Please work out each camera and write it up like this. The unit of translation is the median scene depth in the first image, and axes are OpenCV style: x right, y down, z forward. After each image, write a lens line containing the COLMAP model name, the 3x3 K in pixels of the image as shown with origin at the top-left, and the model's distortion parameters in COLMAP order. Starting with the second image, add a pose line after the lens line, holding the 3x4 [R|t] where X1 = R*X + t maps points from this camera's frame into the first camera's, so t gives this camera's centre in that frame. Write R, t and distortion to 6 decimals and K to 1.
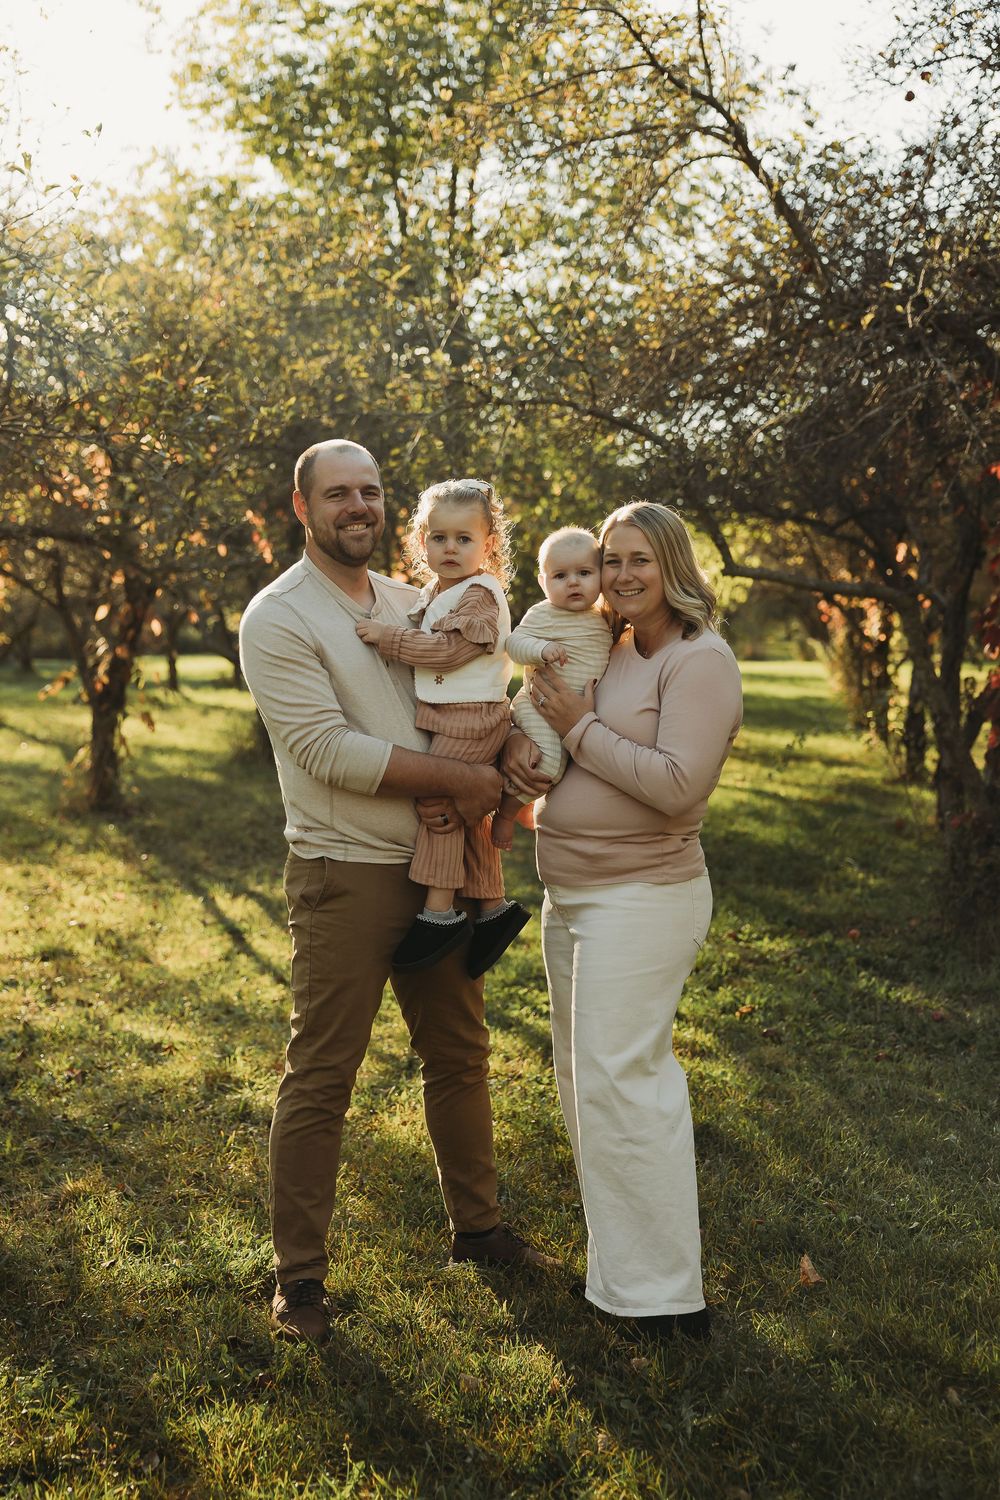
lens RADIAL K [[2218.0, 0, 456.2], [0, 2218.0, 745.0], [0, 0, 1]] dist [0.033531, 0.006676]
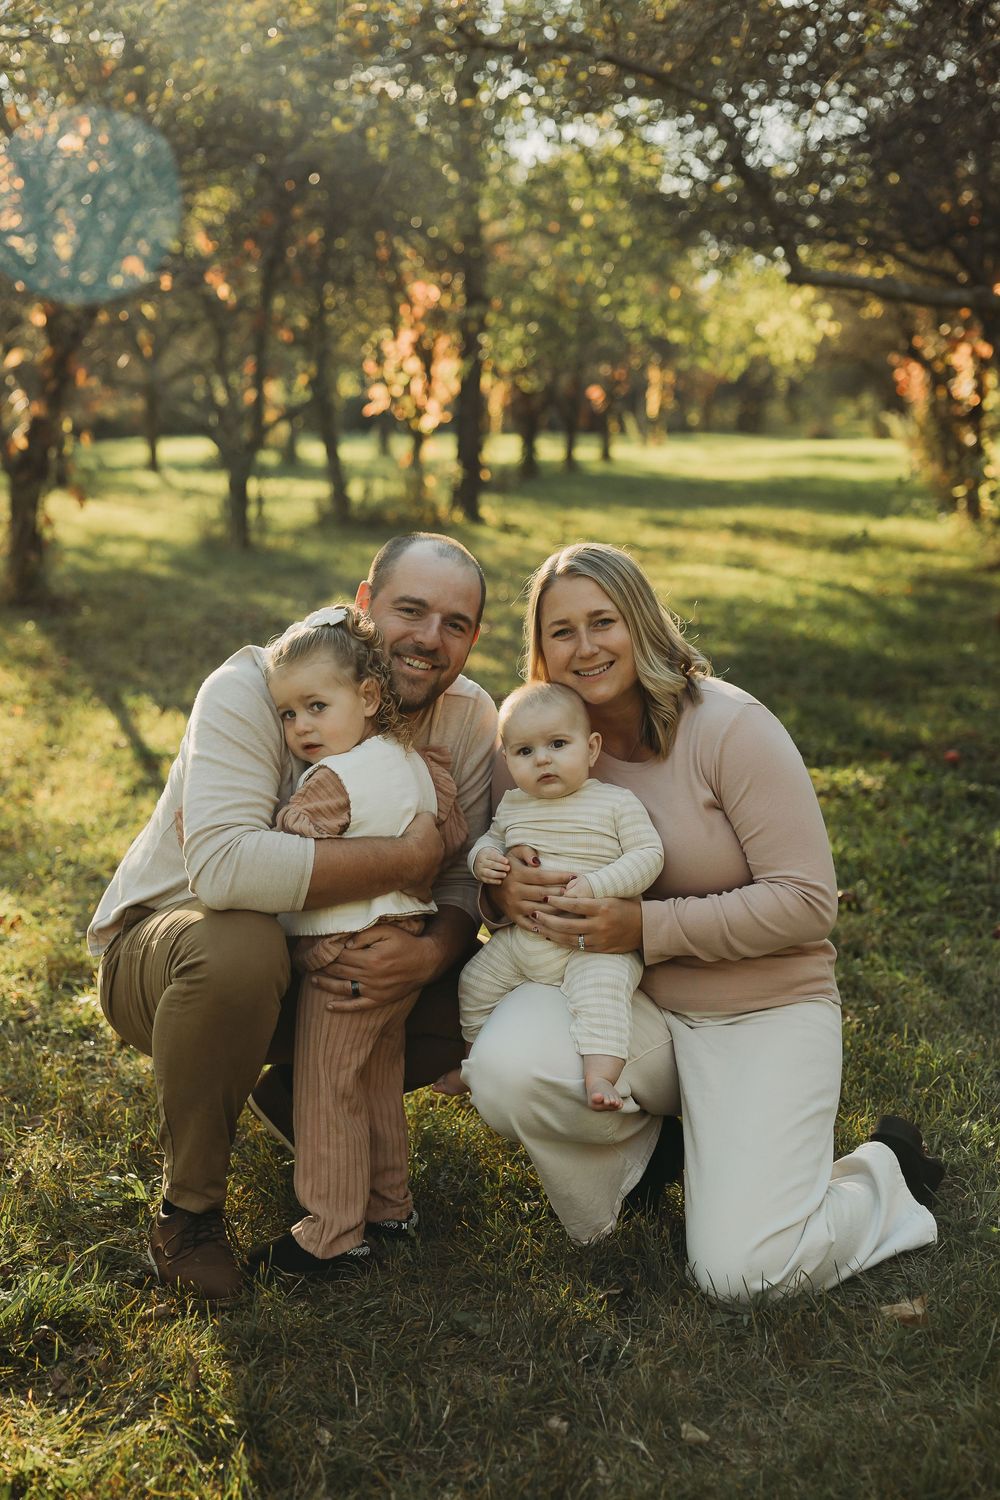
lens RADIAL K [[2324.0, 0, 514.8], [0, 2324.0, 799.3], [0, 0, 1]] dist [0.030371, 0.070045]
pose [[0.999982, -0.004086, 0.004481, 0.023633], [0.003582, 0.994240, 0.107113, 0.012693], [-0.004893, -0.107095, 0.994237, 0.197517]]
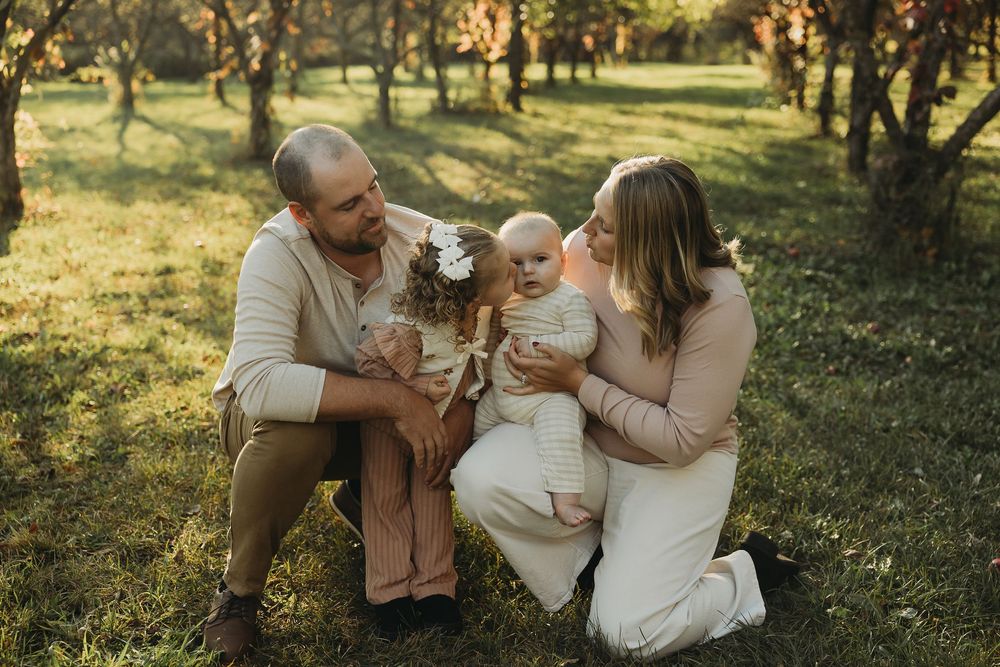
lens RADIAL K [[1214.6, 0, 500.0], [0, 1214.6, 333.5], [0, 0, 1]] dist [0.016760, 0.043644]
pose [[0.999416, 0.000732, -0.034166, 0.033414], [0.004994, 0.985910, 0.167204, 0.013102], [0.033807, -0.167277, 0.985330, 0.296742]]
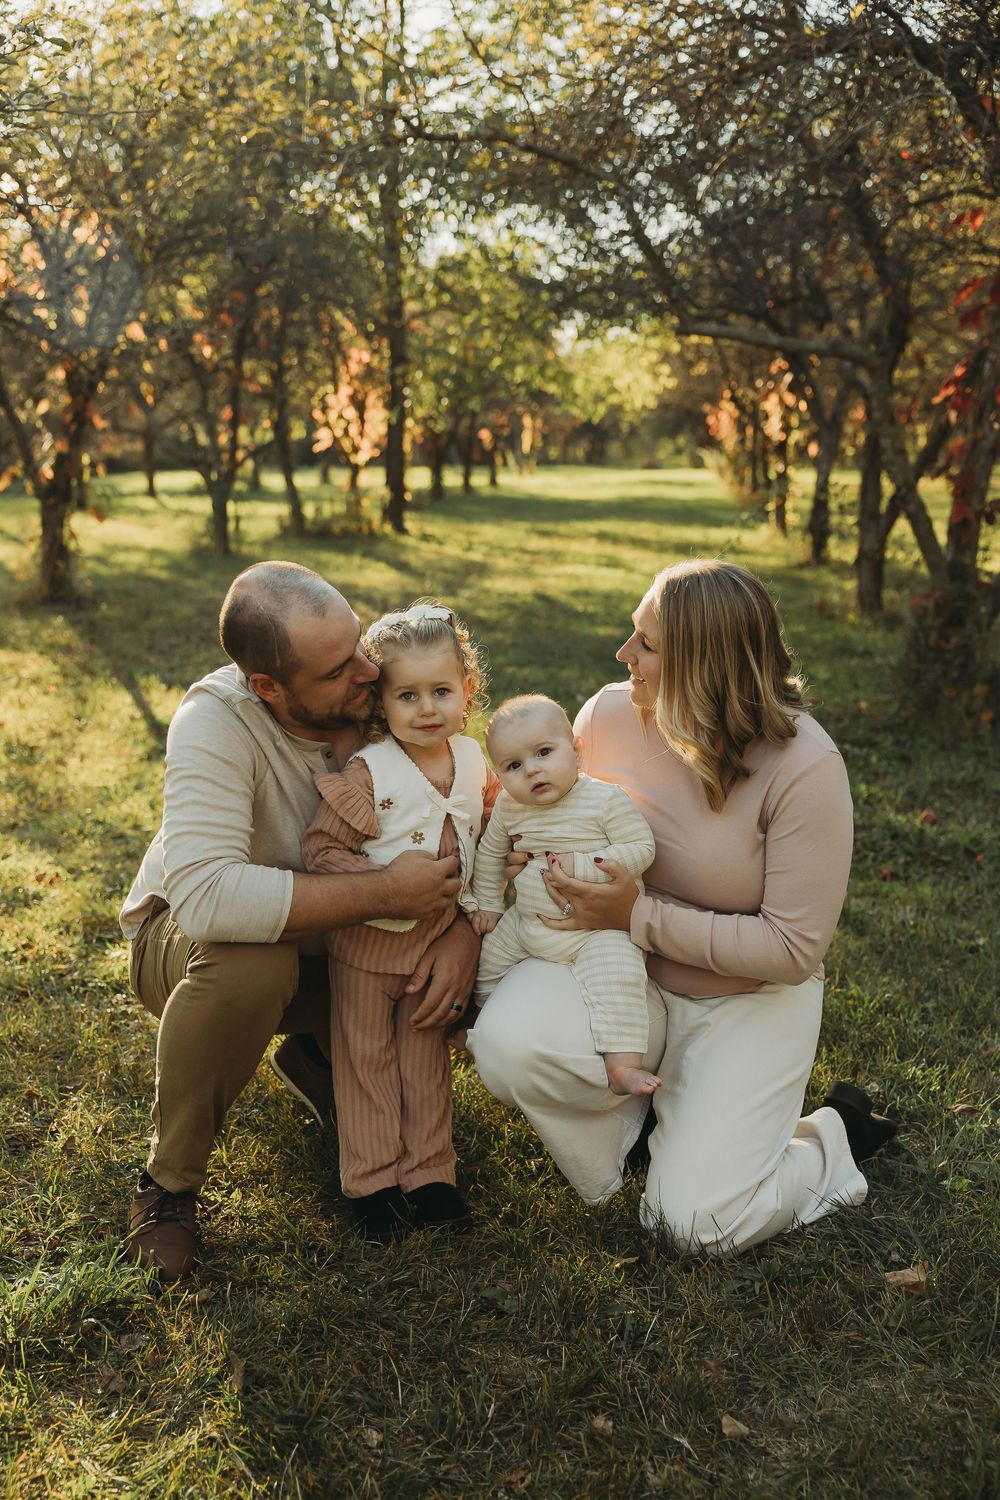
lens RADIAL K [[1672.1, 0, 490.7], [0, 1672.1, 824.5], [0, 0, 1]] dist [-0.000818, 0.013683]
pose [[0.998646, -0.020407, 0.047854, 0.006152], [0.012454, 0.986884, 0.160952, 0.011571], [-0.050511, -0.160138, 0.985801, 0.286060]]
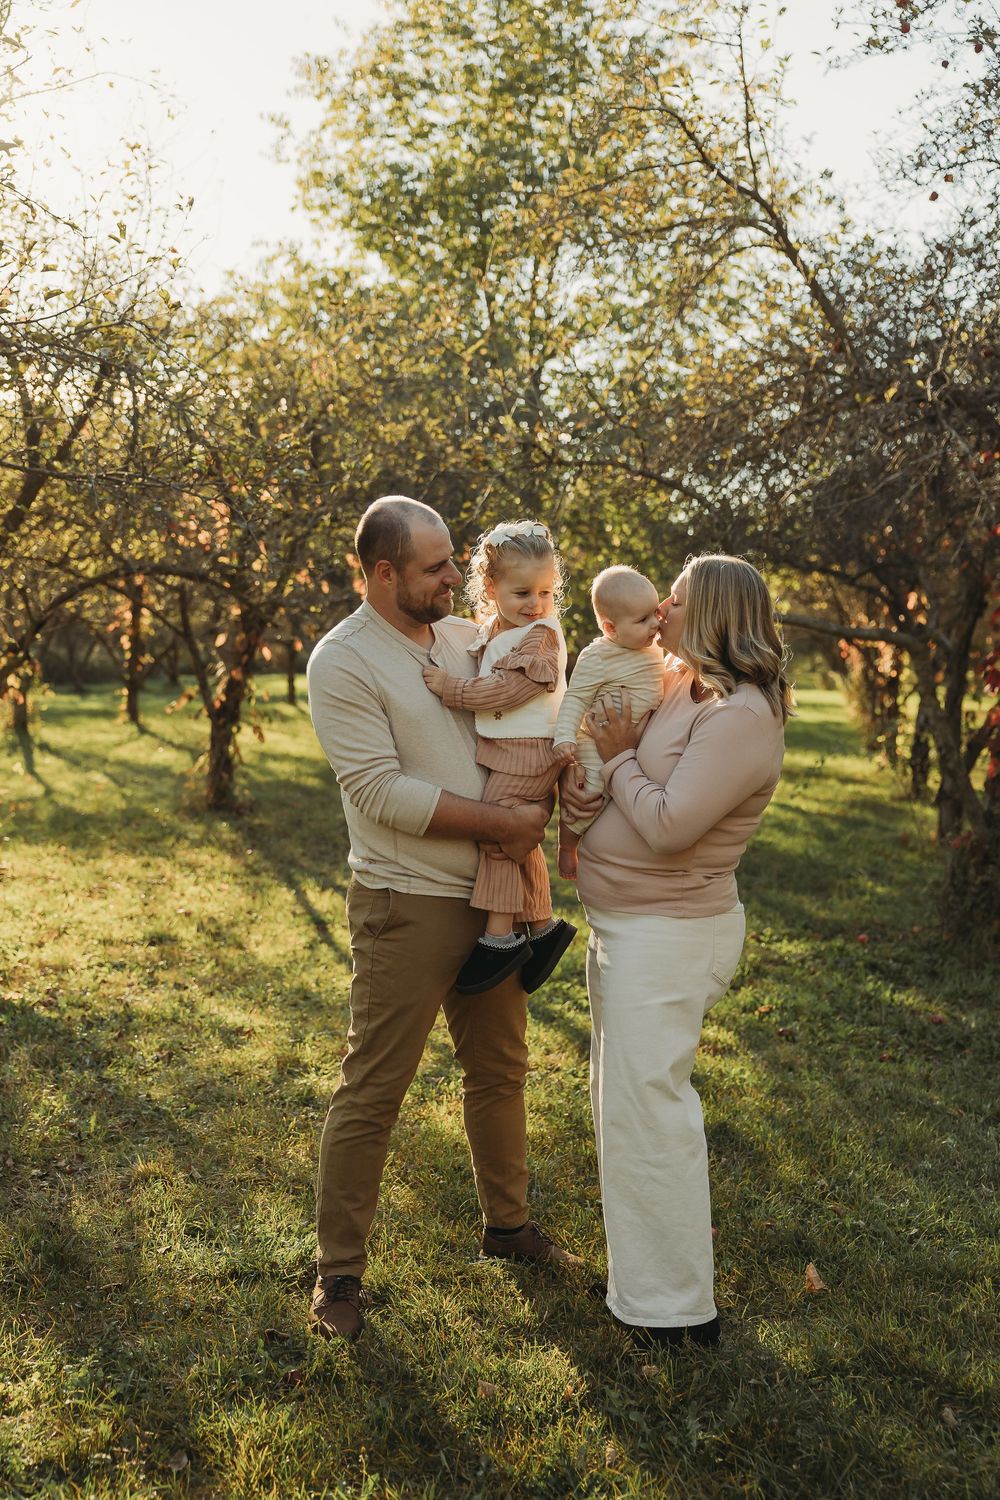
lens RADIAL K [[1821.9, 0, 469.9], [0, 1821.9, 796.8], [0, 0, 1]] dist [0.016760, 0.043644]
pose [[0.999094, 0.023153, -0.035703, 0.010121], [-0.022218, 0.999405, 0.026366, -0.007579], [0.036292, -0.025549, 0.999015, 0.064132]]
